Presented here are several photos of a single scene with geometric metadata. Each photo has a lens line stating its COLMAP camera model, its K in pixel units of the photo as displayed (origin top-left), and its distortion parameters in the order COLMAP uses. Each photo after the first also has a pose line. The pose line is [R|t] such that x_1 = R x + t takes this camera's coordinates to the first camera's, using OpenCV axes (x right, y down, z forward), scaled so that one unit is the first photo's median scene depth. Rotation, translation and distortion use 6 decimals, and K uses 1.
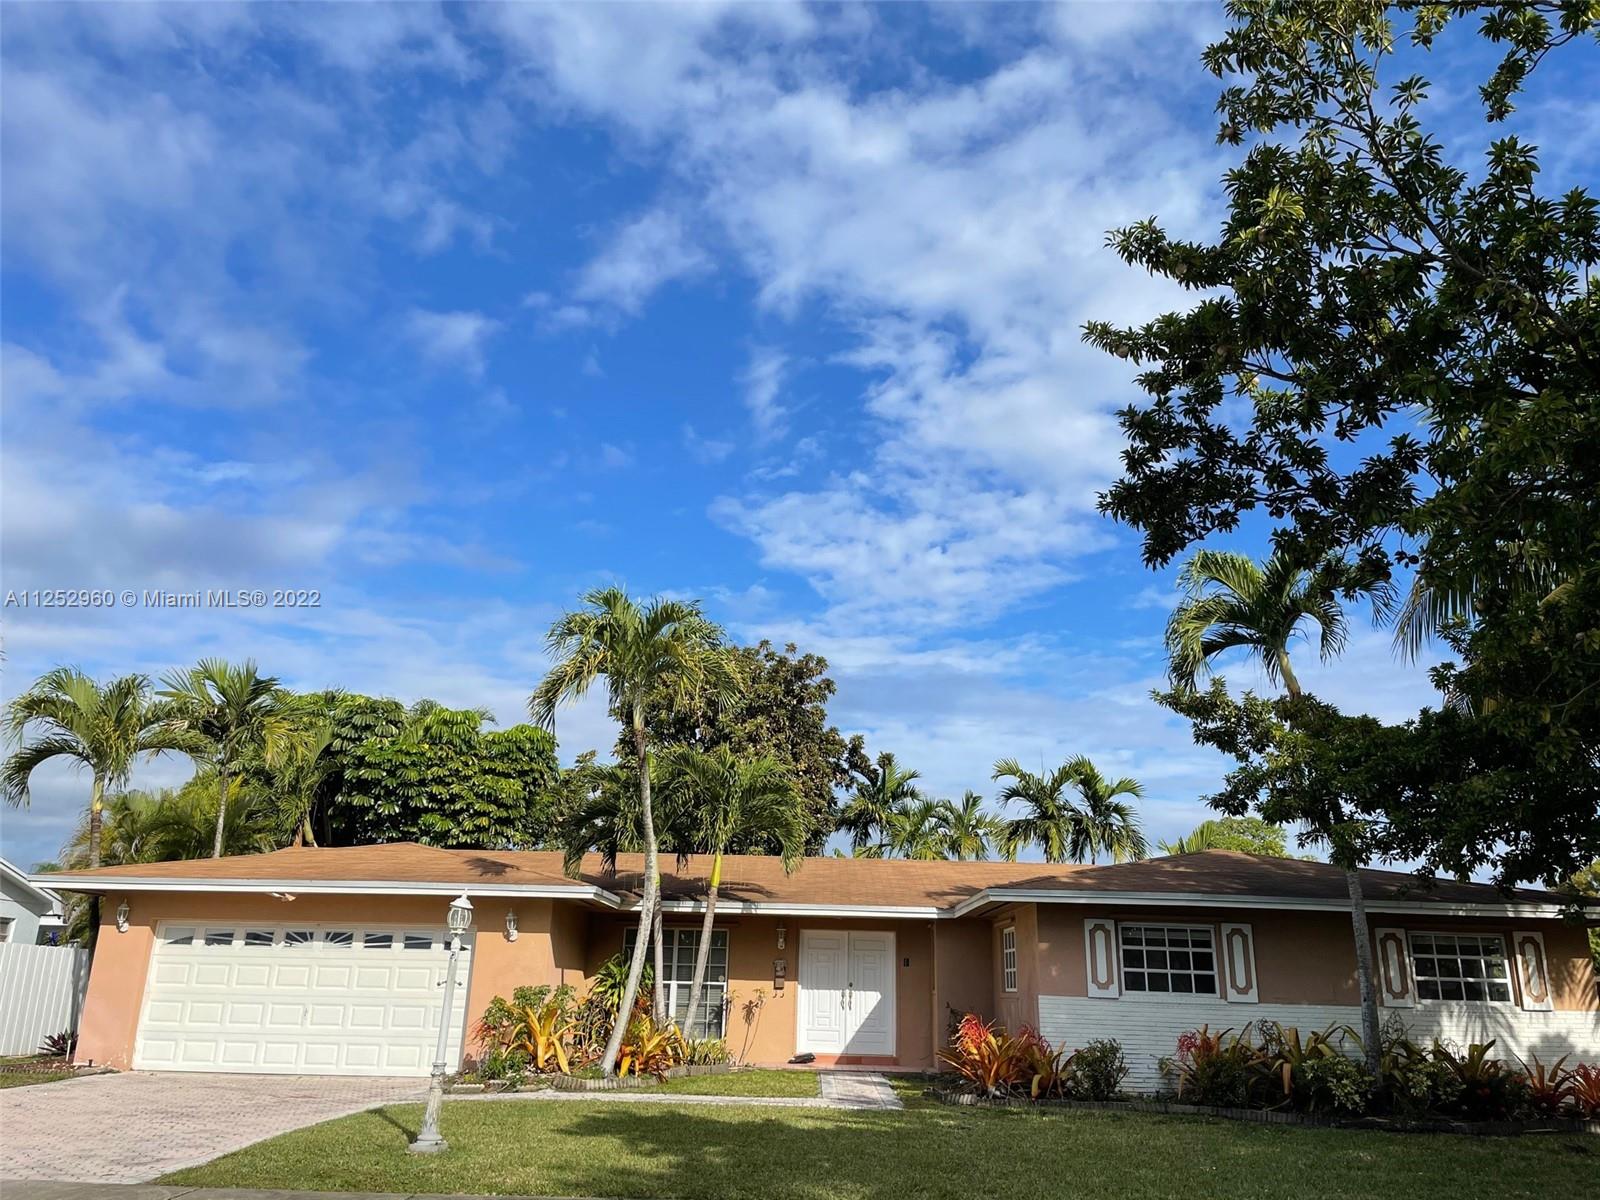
lens RADIAL K [[1216.6, 0, 797.7], [0, 1216.6, 568.8], [0, 0, 1]] dist [0.075673, -0.095242]
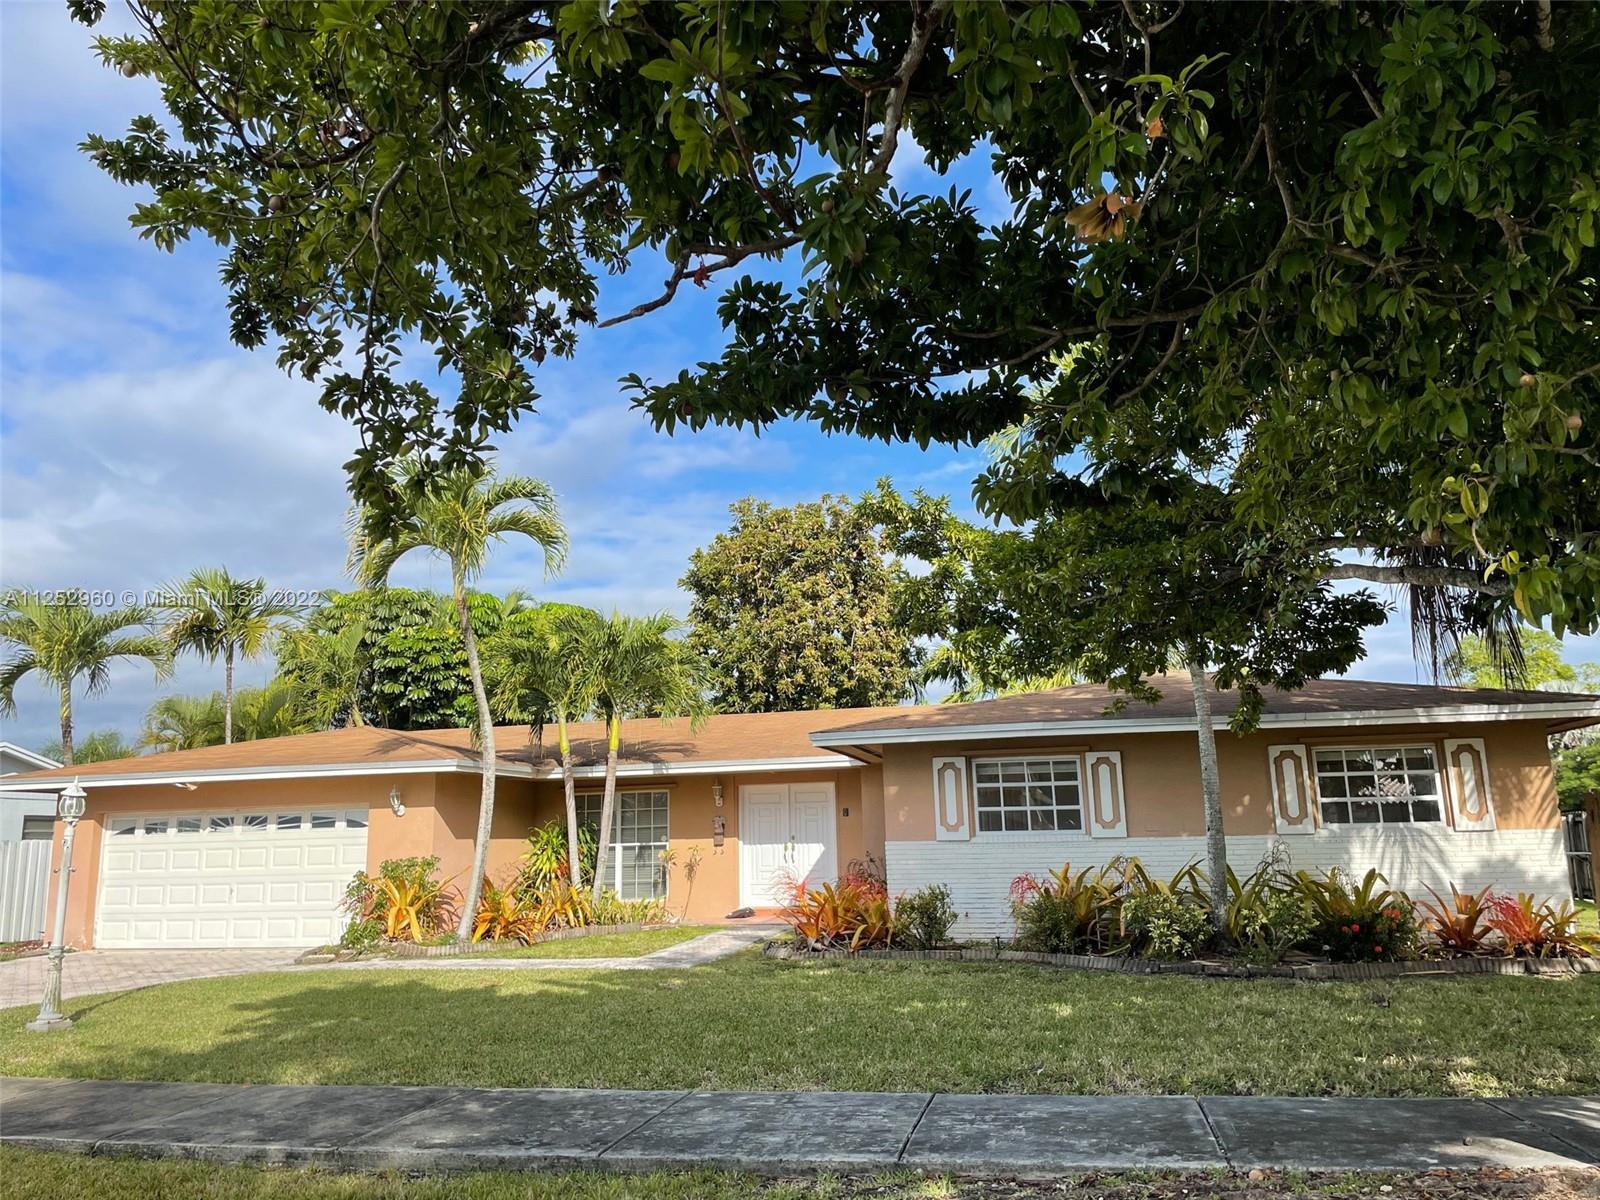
lens RADIAL K [[1216.6, 0, 803.4], [0, 1216.6, 598.5], [0, 0, 1]] dist [0.075673, -0.095242]
pose [[0.973428, -0.090765, -0.210239, 0.333910], [0.118164, 0.985516, 0.121640, 0.047643], [0.196153, -0.143250, 0.970053, 0.123351]]
